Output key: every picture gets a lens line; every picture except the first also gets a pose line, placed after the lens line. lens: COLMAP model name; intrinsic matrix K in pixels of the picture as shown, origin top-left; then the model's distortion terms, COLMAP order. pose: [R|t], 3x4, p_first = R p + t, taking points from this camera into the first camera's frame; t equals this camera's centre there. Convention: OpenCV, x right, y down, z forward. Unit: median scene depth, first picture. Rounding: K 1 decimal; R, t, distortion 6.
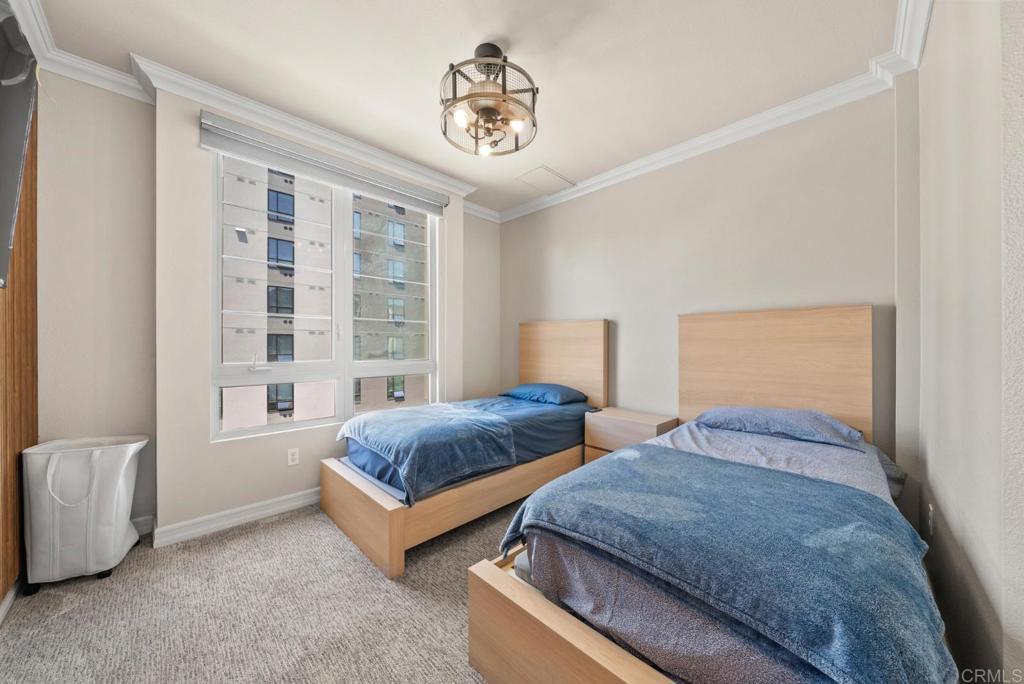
lens RADIAL K [[352.5, 0, 510.9], [0, 352.5, 344.1], [0, 0, 1]] dist [-0.003162, -0.000245]
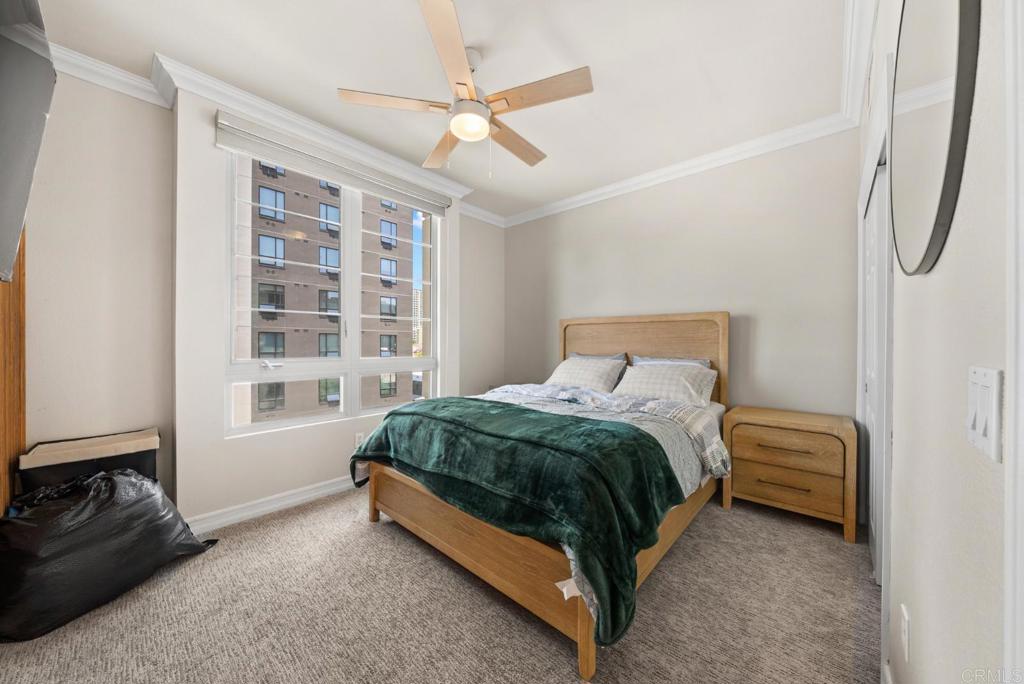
lens RADIAL K [[356.0, 0, 516.0], [0, 356.0, 345.4], [0, 0, 1]] dist [0.000533, 0.000070]
pose [[0.998039, 0.006428, 0.062265, -0.079439], [-0.006955, 0.999942, 0.008250, -0.000399], [-0.062208, -0.008667, 0.998026, -0.079609]]
